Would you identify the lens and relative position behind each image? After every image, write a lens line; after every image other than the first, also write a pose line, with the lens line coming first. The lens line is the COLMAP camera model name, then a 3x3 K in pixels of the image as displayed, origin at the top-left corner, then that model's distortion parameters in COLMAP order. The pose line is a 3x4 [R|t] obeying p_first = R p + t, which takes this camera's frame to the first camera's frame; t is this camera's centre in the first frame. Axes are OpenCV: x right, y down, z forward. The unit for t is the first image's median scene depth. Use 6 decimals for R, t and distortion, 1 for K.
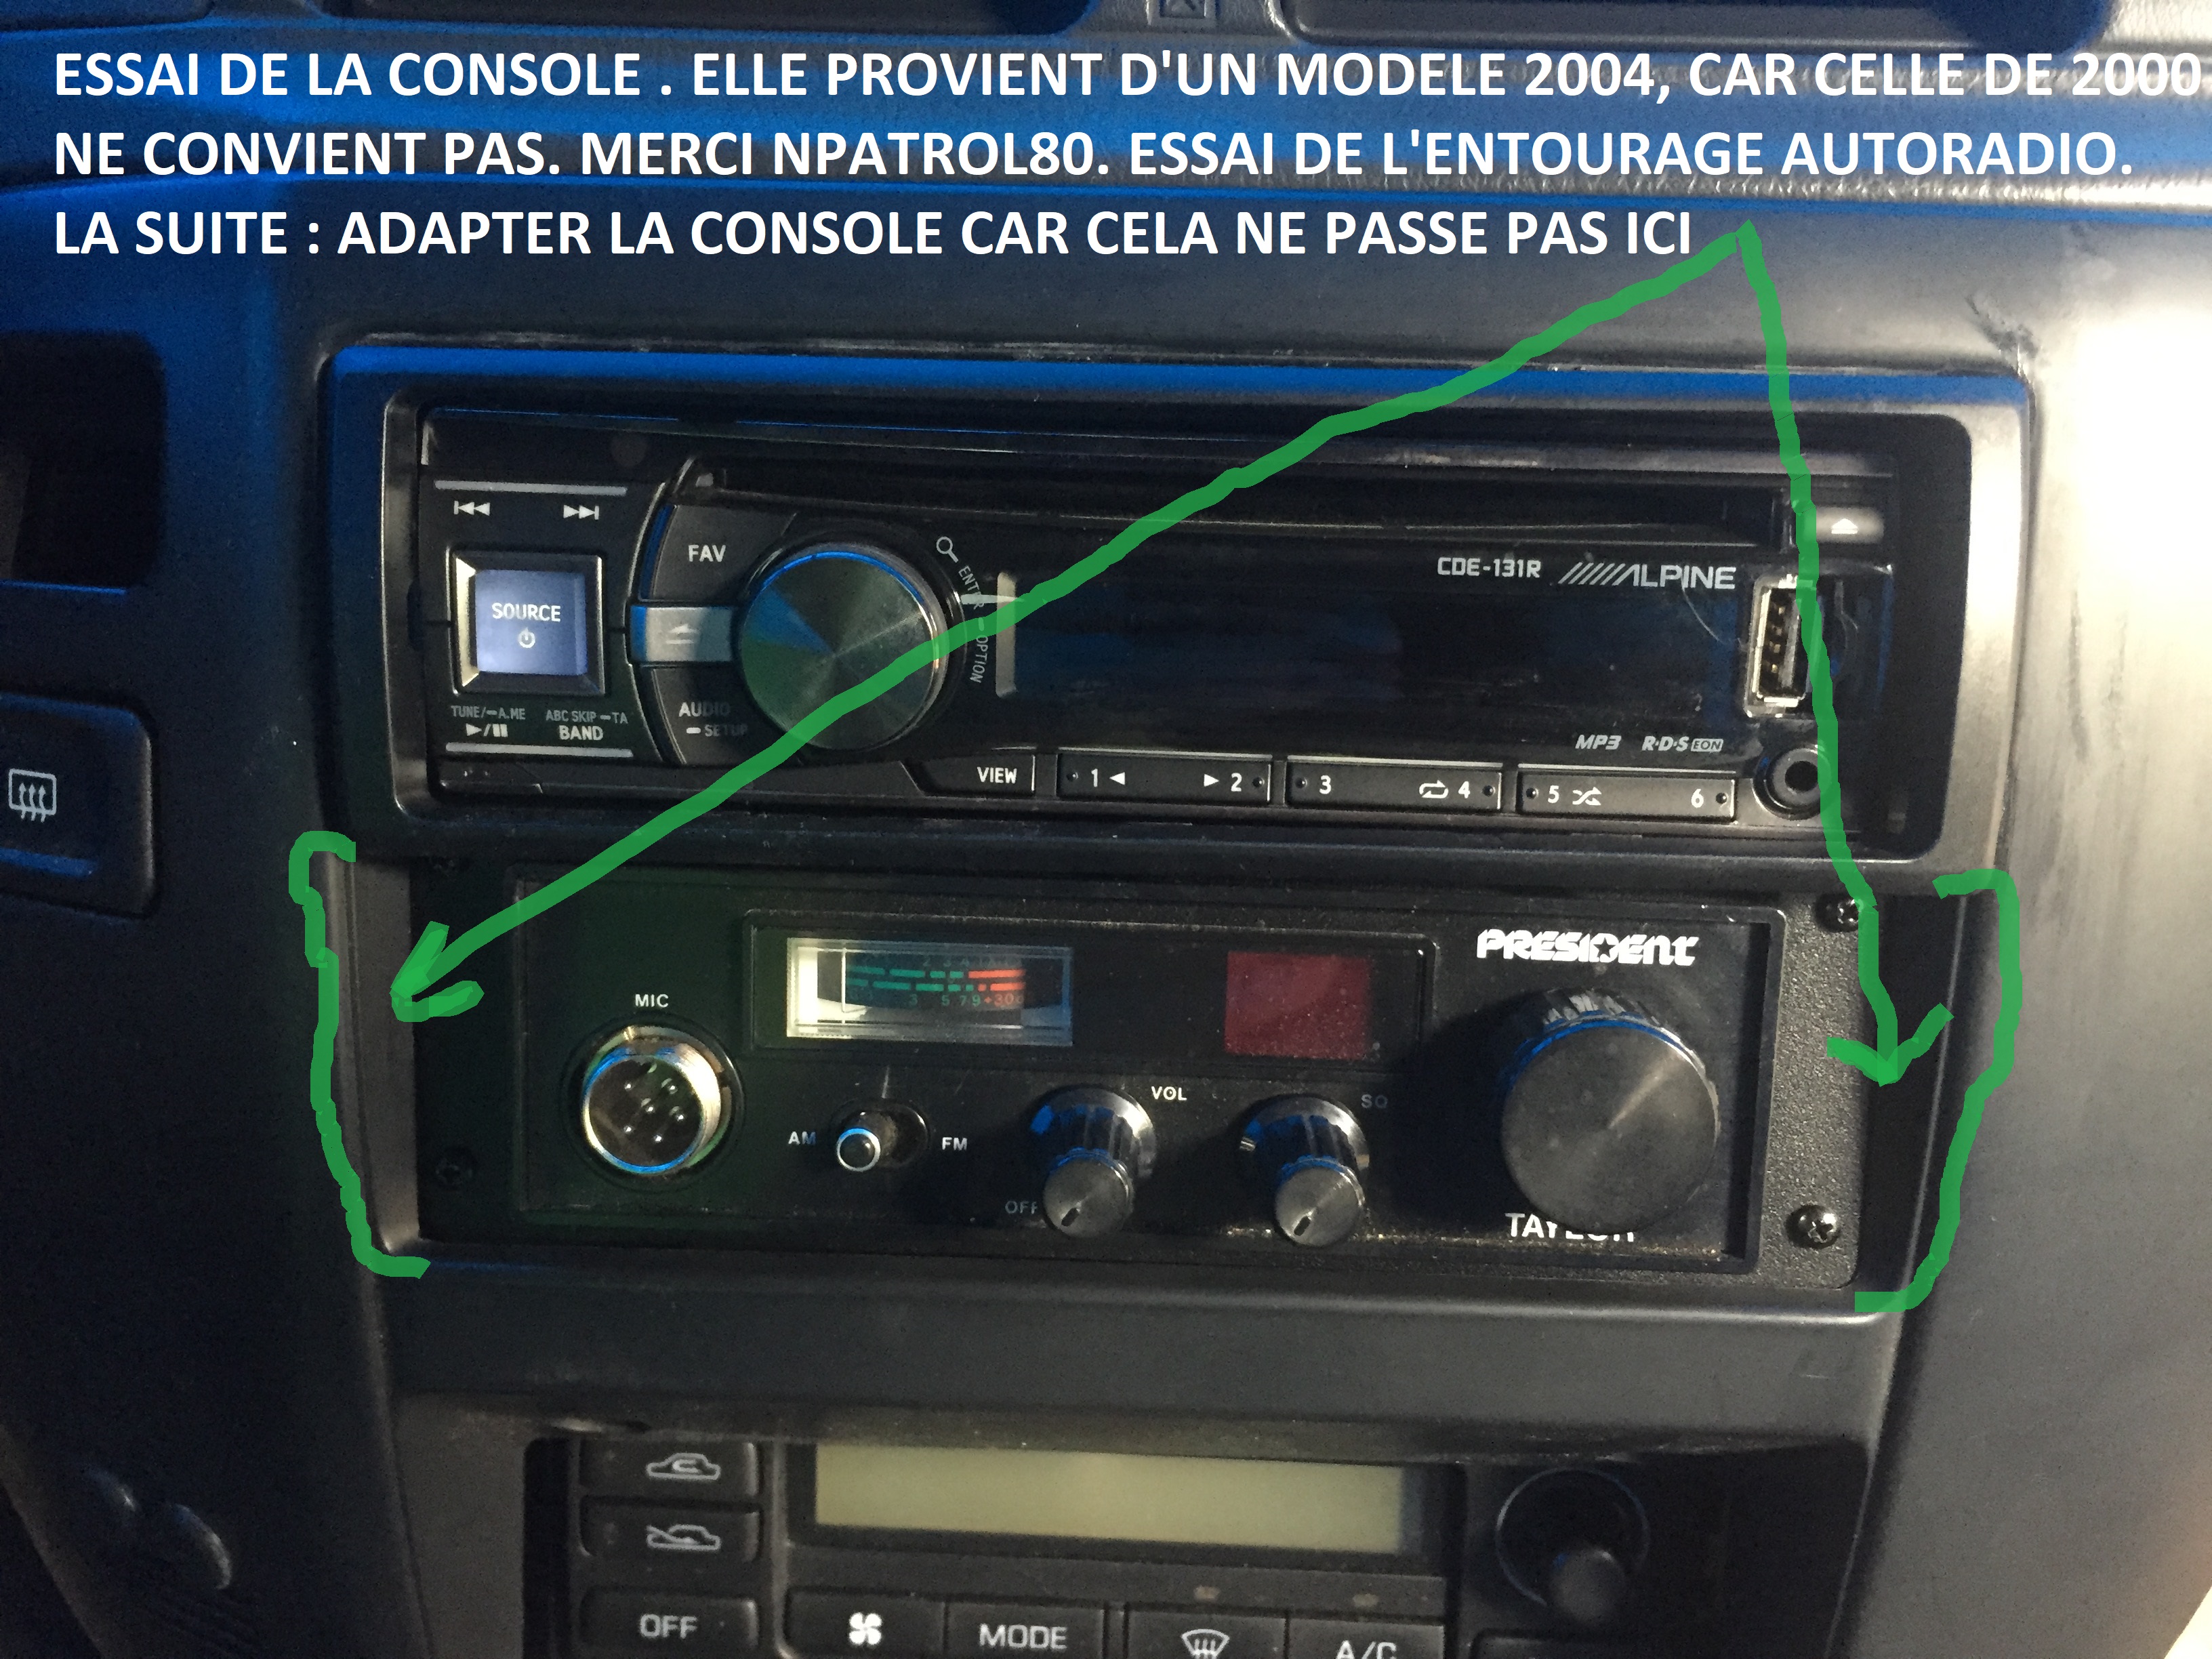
lens RADIAL K [[1996.7, 0, 1098.8], [0, 1996.7, 826.0], [0, 0, 1]] dist [0.090500, -0.135418]
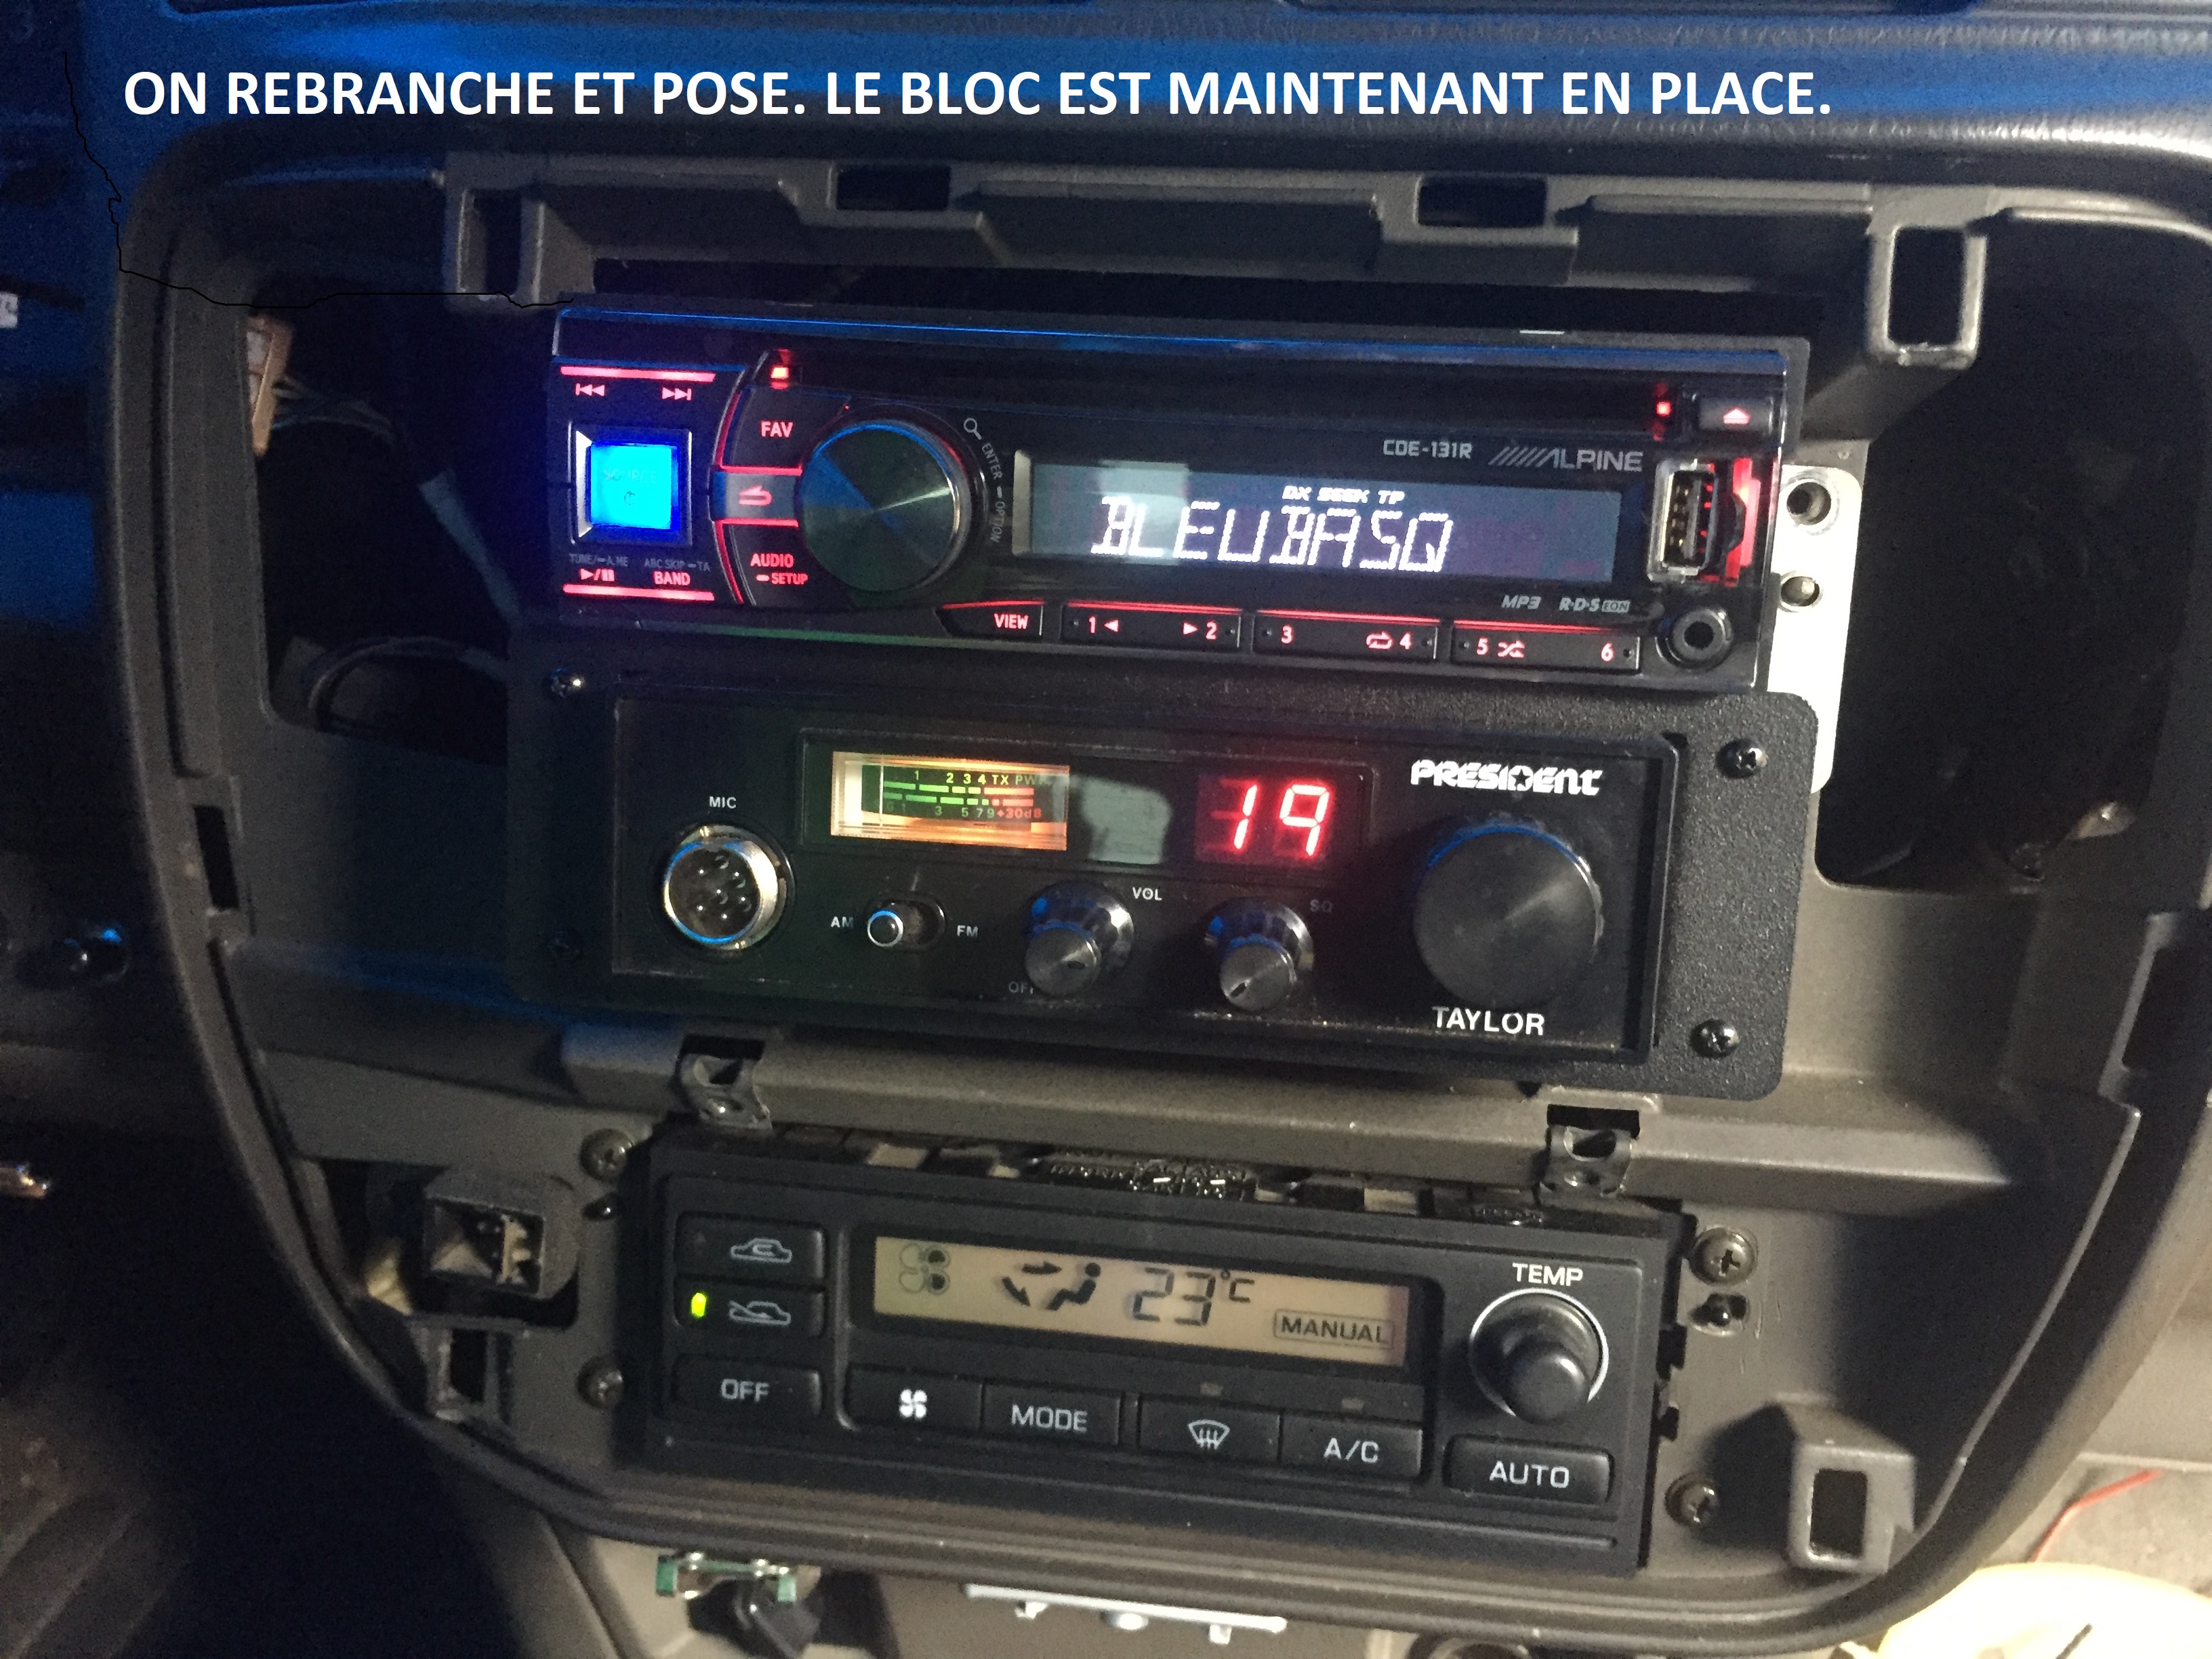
lens RADIAL K [[1996.7, 0, 1098.8], [0, 1996.7, 826.0], [0, 0, 1]] dist [0.090500, -0.135418]
pose [[0.995127, 0.030586, -0.093738, 0.116774], [-0.032210, 0.999355, -0.015864, 0.113945], [0.093192, 0.018806, 0.995471, -0.180655]]
